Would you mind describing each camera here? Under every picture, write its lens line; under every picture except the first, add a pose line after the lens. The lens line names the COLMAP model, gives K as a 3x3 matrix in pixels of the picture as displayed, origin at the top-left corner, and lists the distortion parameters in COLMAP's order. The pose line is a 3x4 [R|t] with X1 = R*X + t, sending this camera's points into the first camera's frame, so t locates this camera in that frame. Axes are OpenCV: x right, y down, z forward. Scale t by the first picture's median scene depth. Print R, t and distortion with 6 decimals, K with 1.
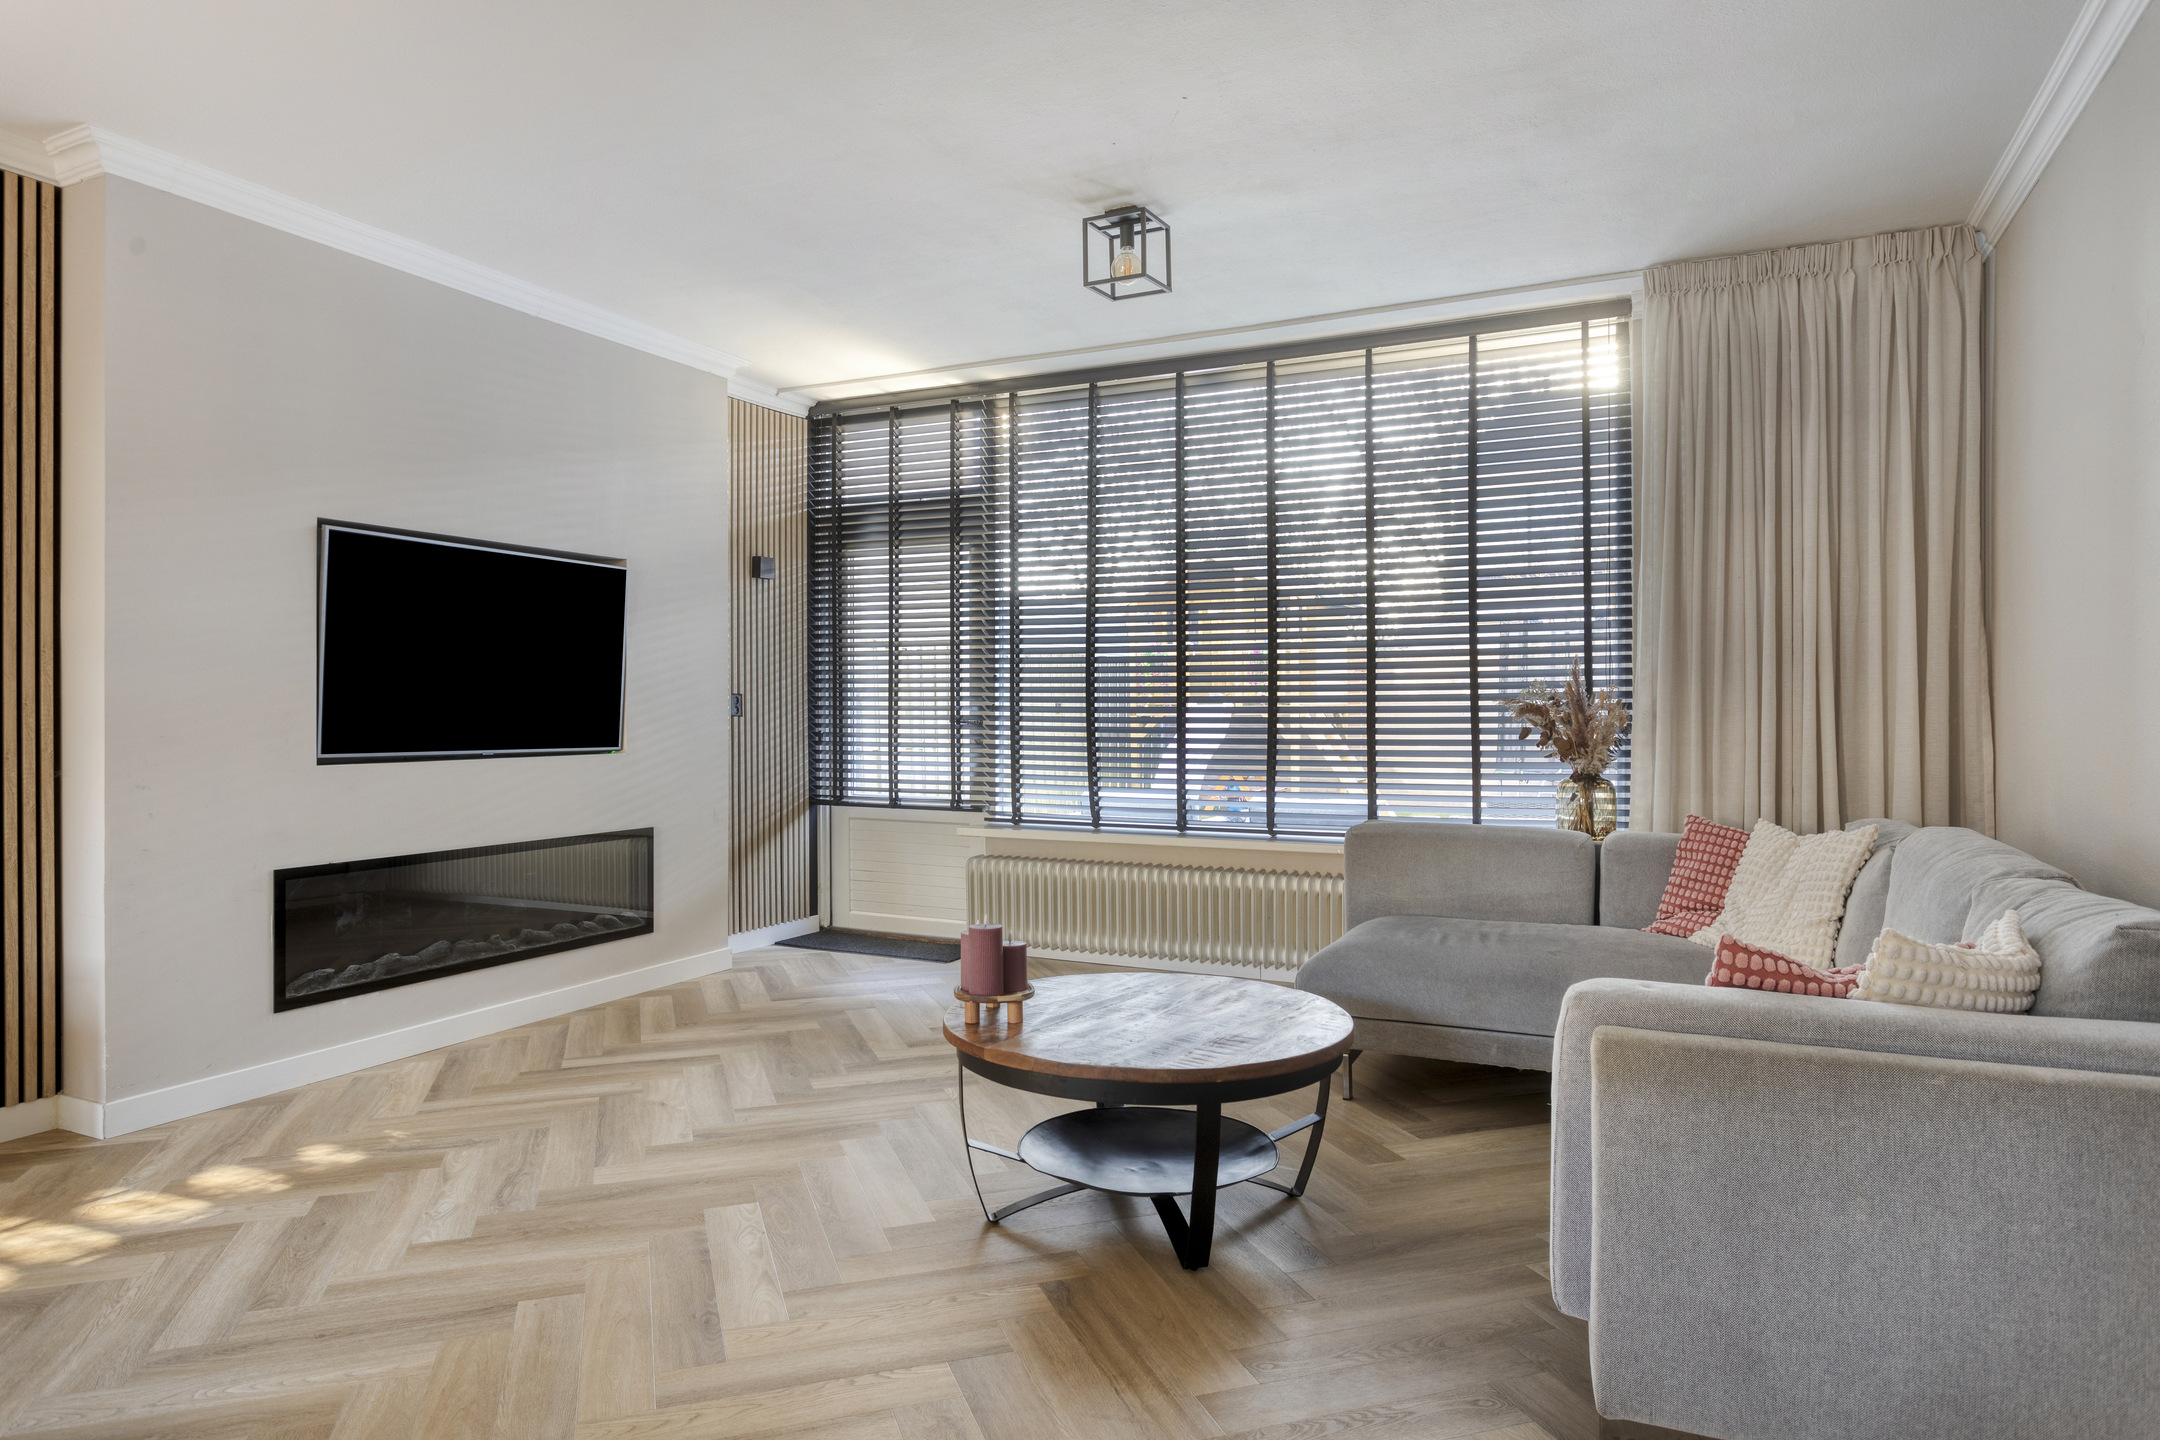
lens RADIAL K [[1298.9, 0, 1070.0], [0, 1298.9, 706.7], [0, 0, 1]] dist [-0.007513, 0.001079]
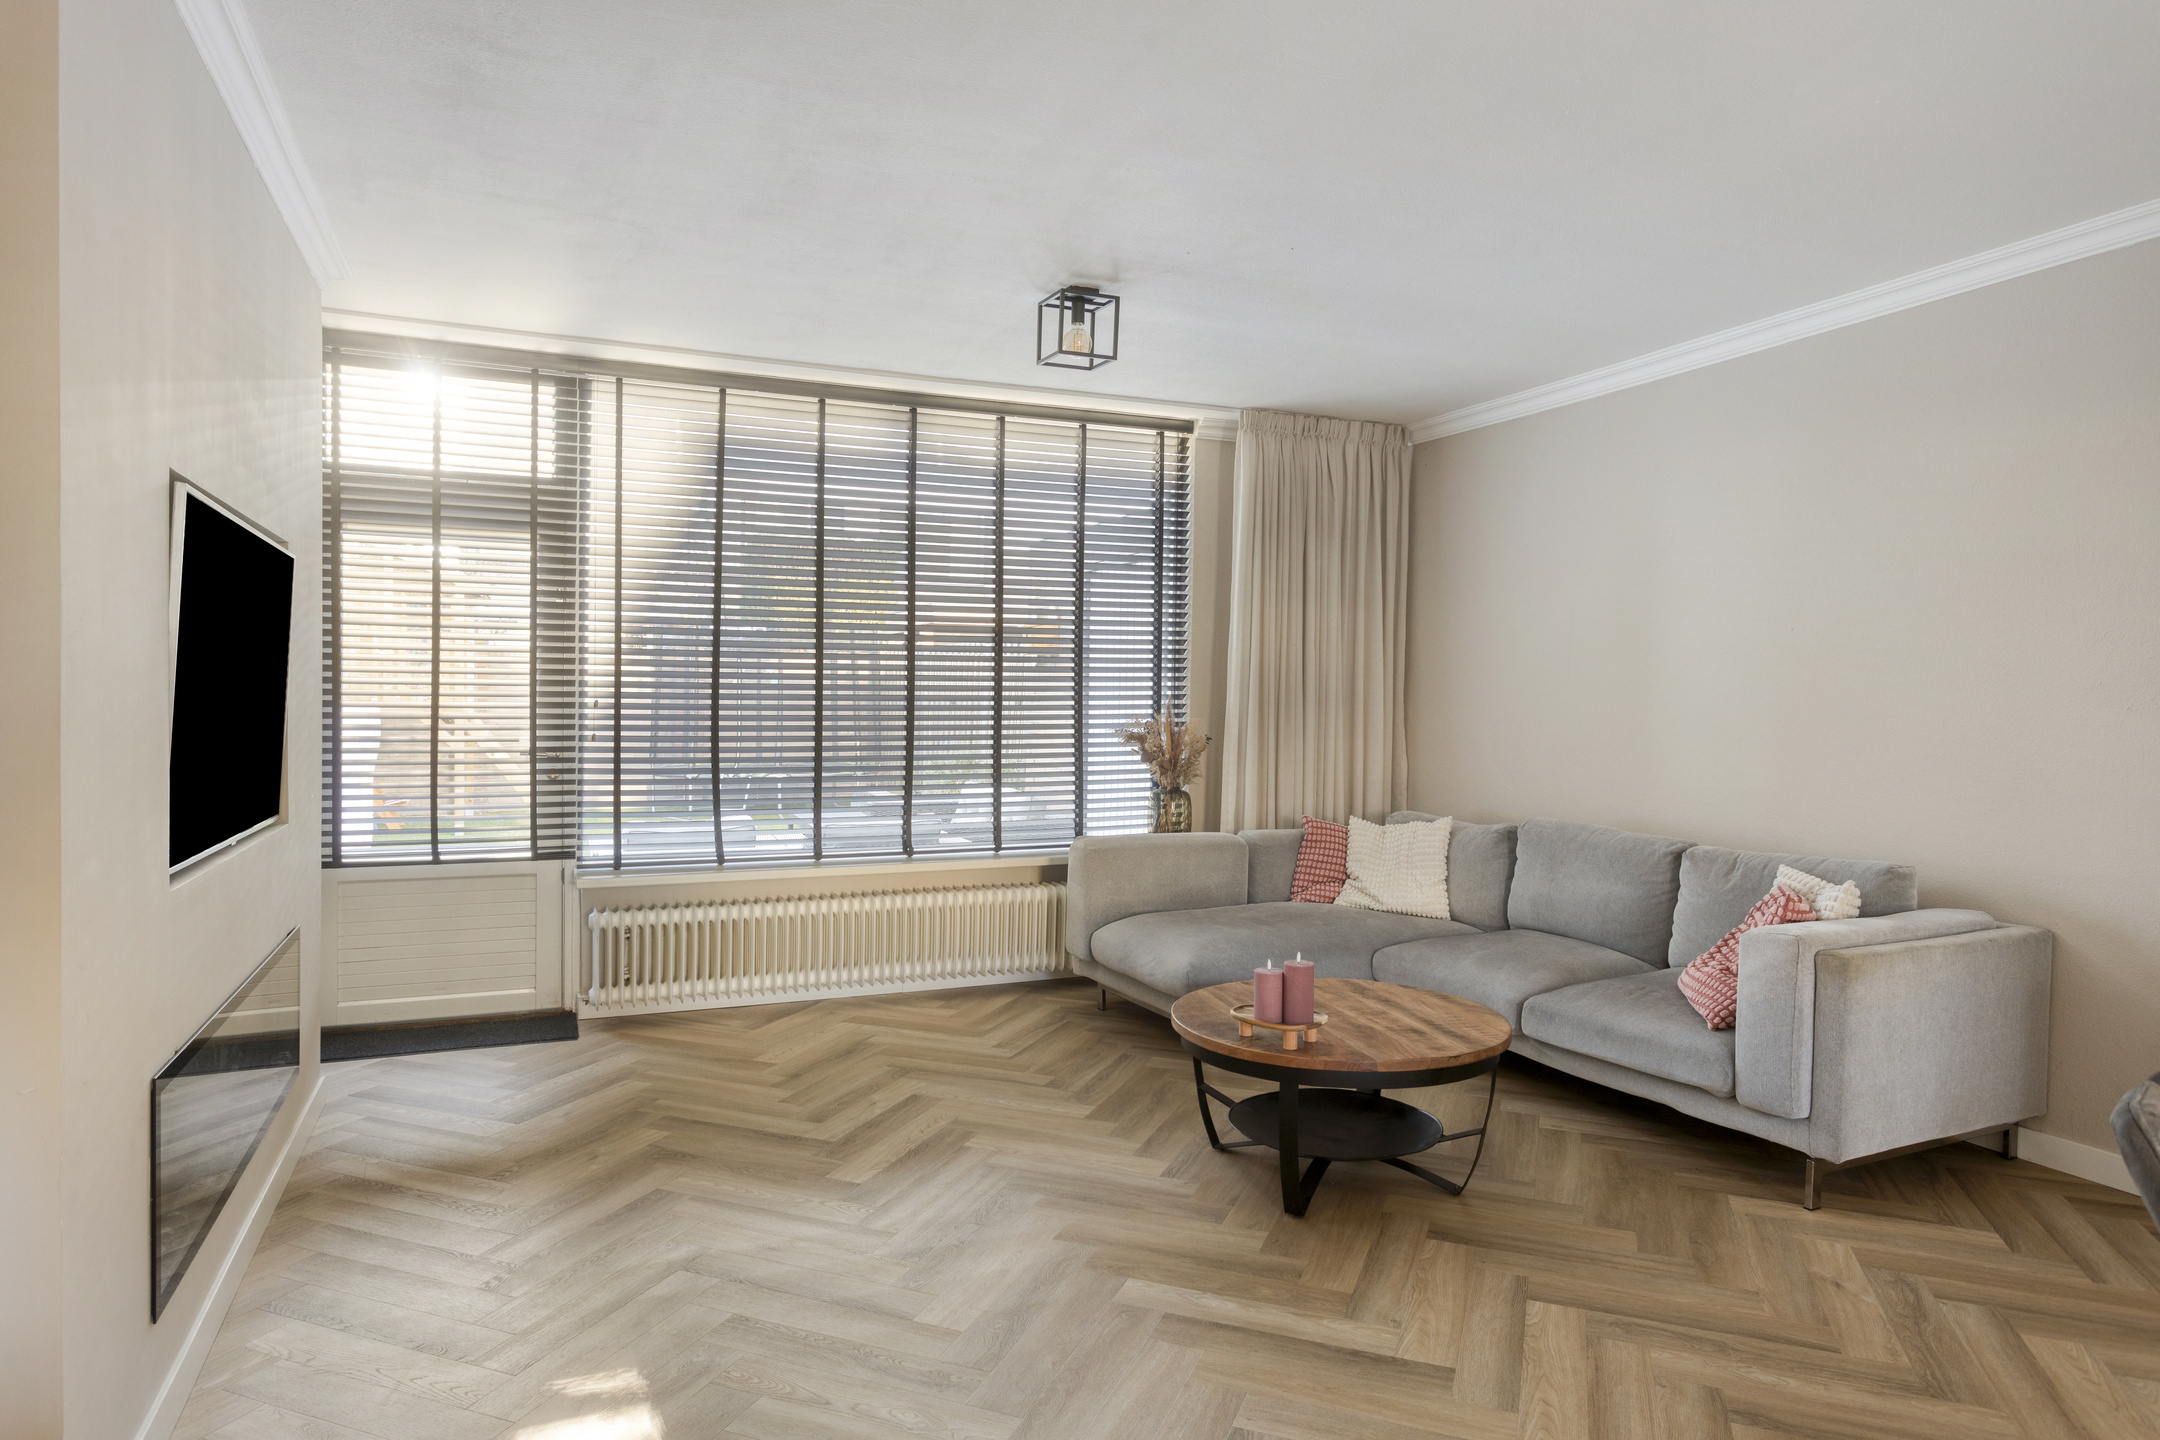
lens RADIAL K [[1270.5, 0, 1080.0], [0, 1270.5, 720.0], [0, 0, 1]] dist [-0.009345, -0.001130]
pose [[0.646687, -0.009072, 0.762702, -0.646745], [-0.009229, 0.999763, 0.019718, -0.040226], [-0.762700, -0.019790, 0.646450, 0.266788]]
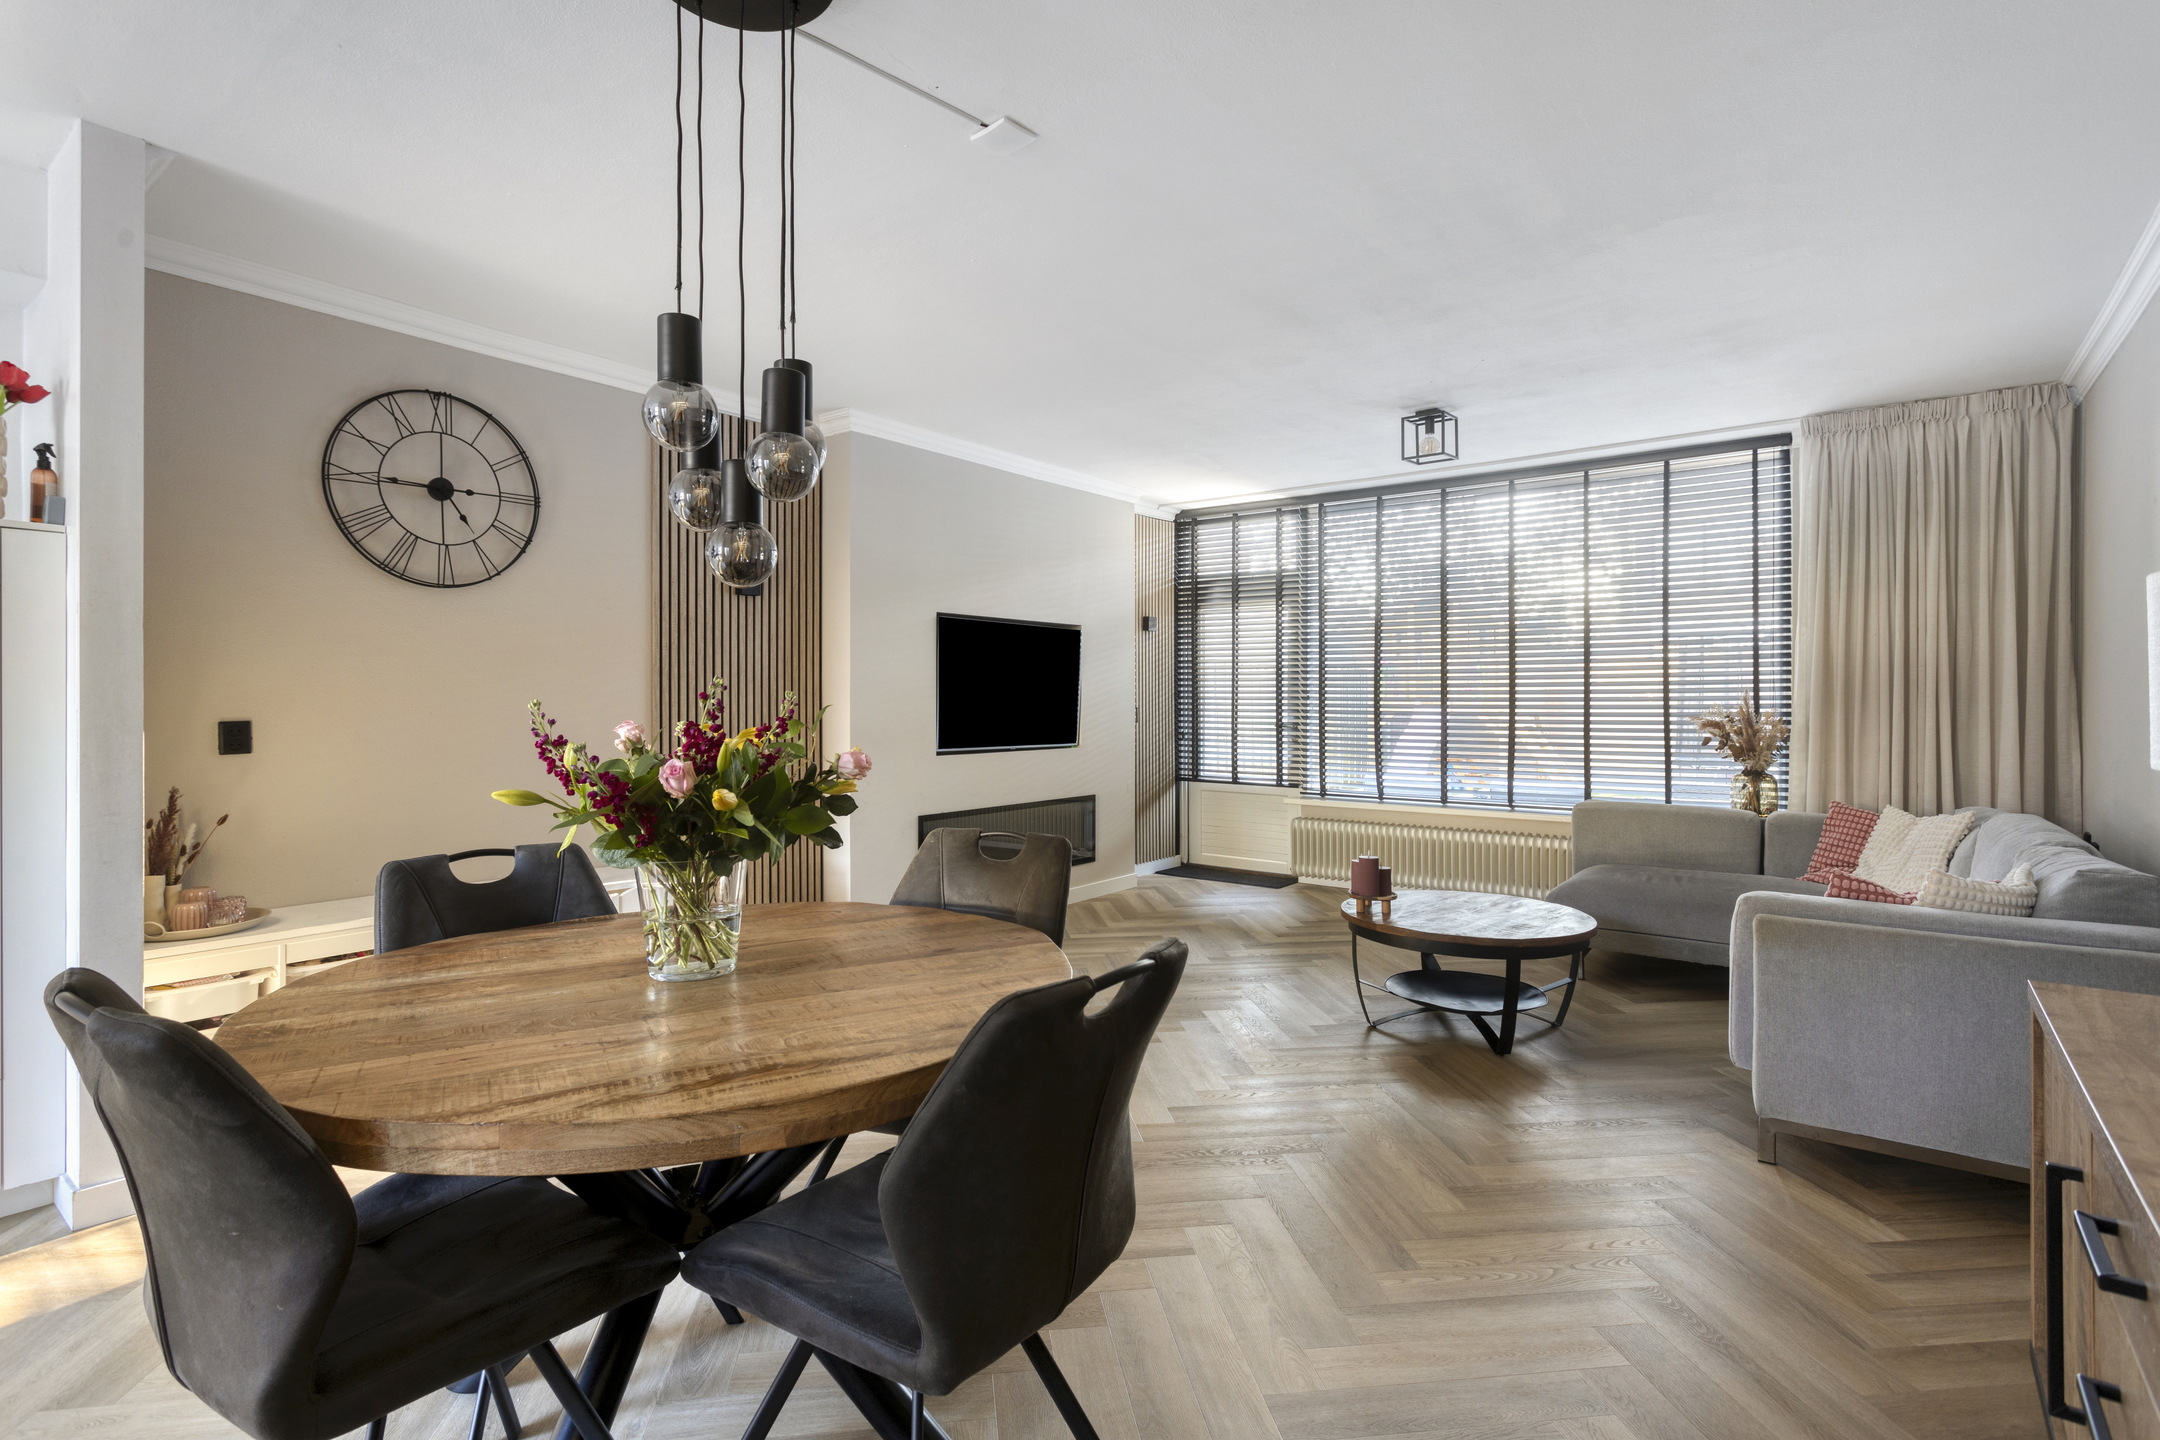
lens RADIAL K [[1050.3, 0, 1063.6], [0, 1050.3, 701.9], [0, 0, 1]] dist [0.002995, -0.000304]
pose [[0.978964, 0.001958, -0.204021, -0.112386], [-0.001057, 0.999989, 0.004523, -0.028515], [0.204028, -0.004213, 0.978956, -0.293309]]
